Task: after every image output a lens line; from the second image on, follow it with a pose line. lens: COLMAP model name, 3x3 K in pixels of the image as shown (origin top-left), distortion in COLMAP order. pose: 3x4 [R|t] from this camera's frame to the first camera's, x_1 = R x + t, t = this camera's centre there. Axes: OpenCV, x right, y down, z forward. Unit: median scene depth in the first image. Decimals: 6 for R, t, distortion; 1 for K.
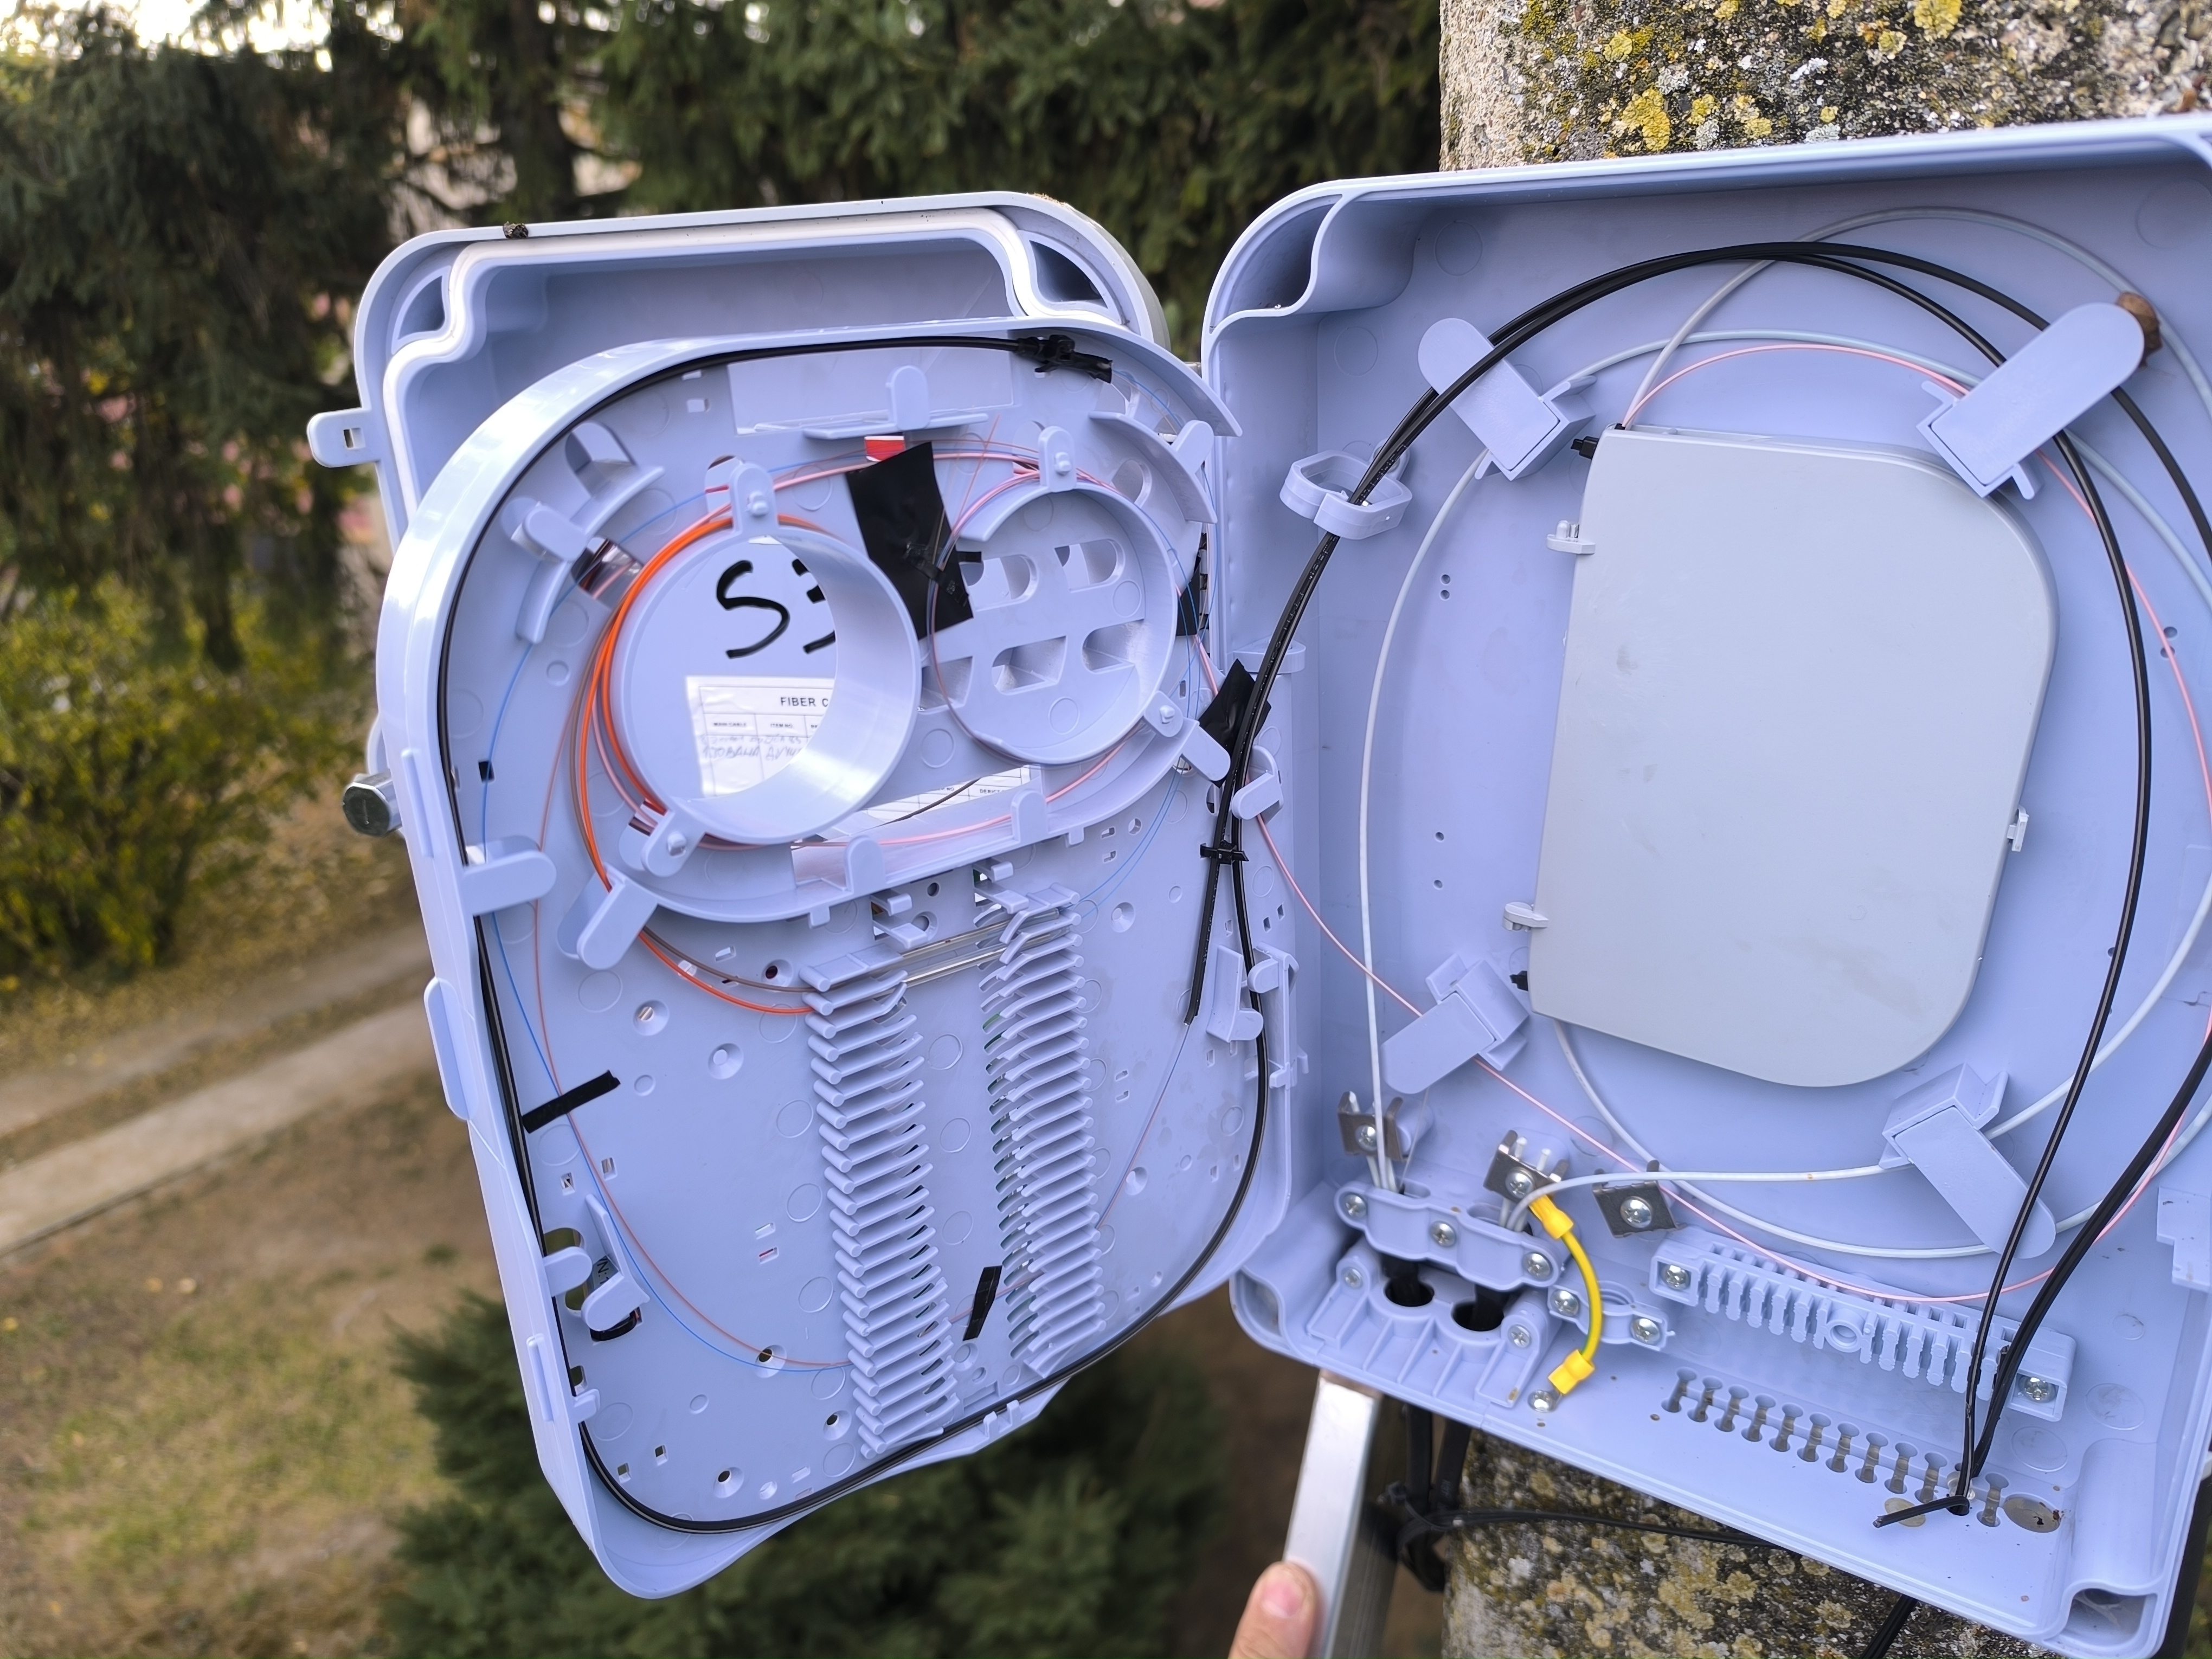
lens RADIAL K [[1542.9, 0, 1160.8], [0, 1542.9, 830.9], [0, 0, 1]] dist [-0.007435, -0.004977]
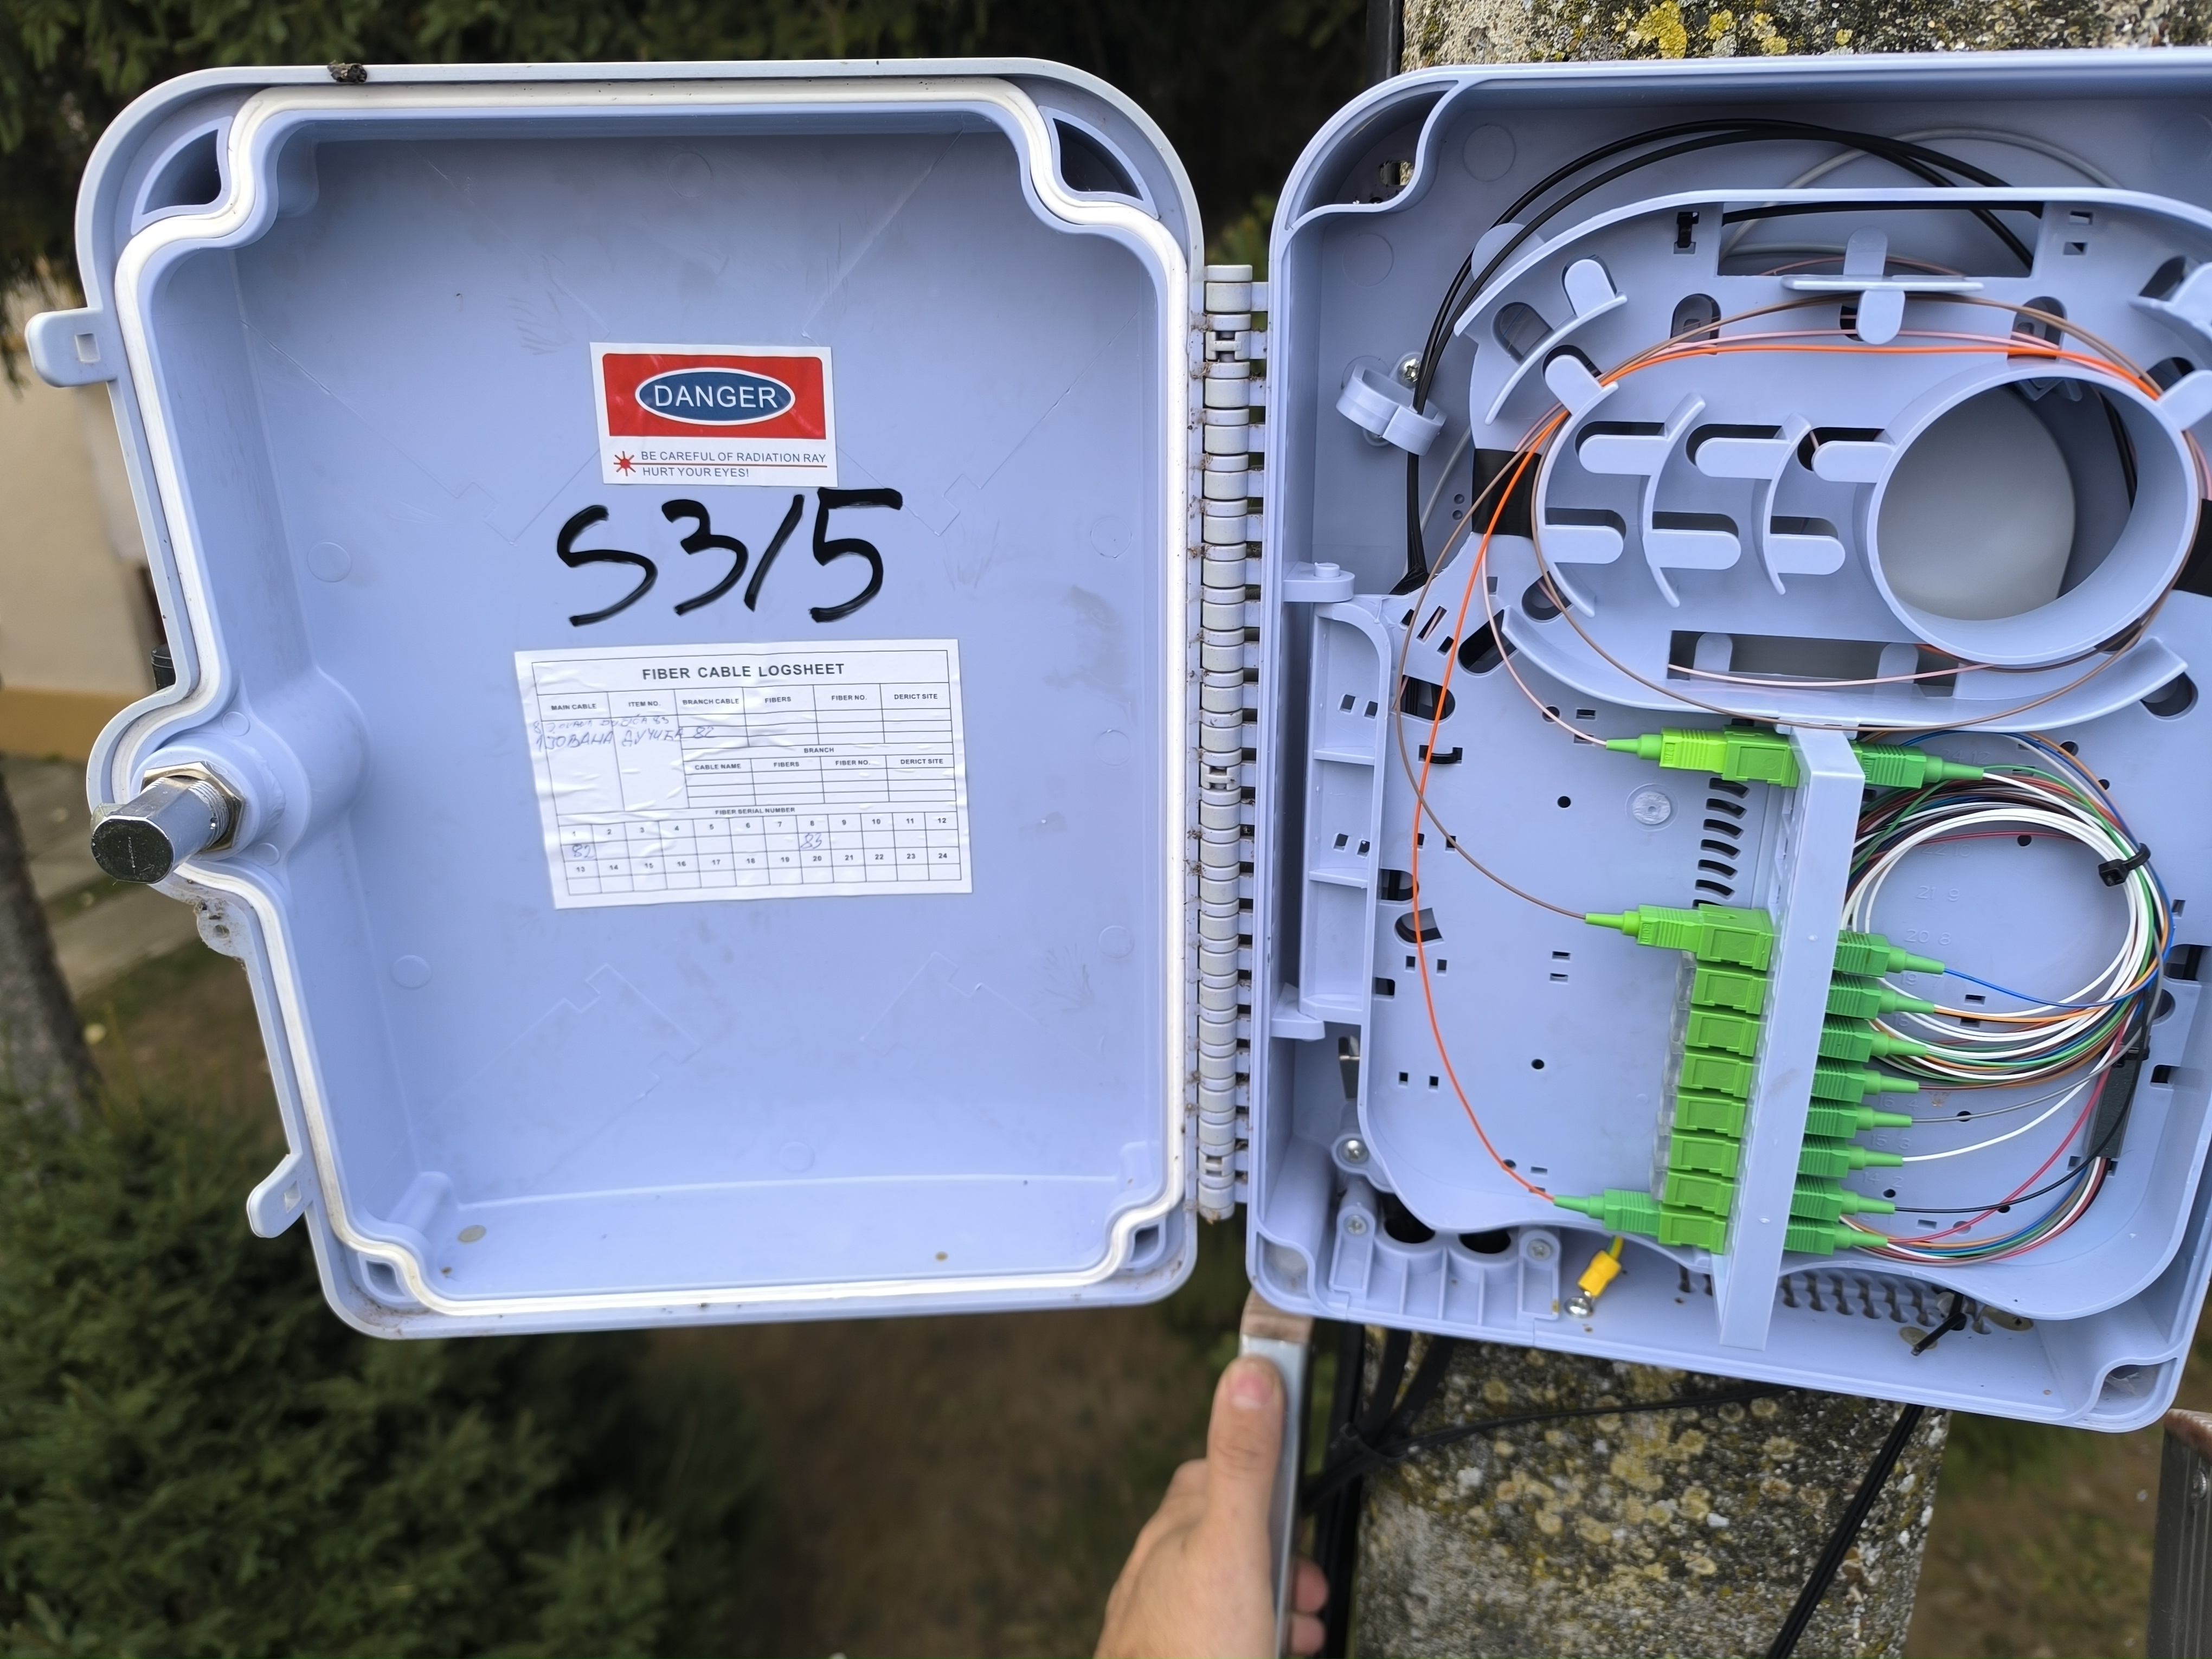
lens RADIAL K [[1542.9, 0, 1160.8], [0, 1542.9, 830.9], [0, 0, 1]] dist [-0.007435, -0.004977]
pose [[0.935287, -0.097369, 0.340232, -0.283158], [0.089716, 0.995235, 0.038193, -0.006460], [-0.342329, -0.005197, 0.939566, 0.119214]]
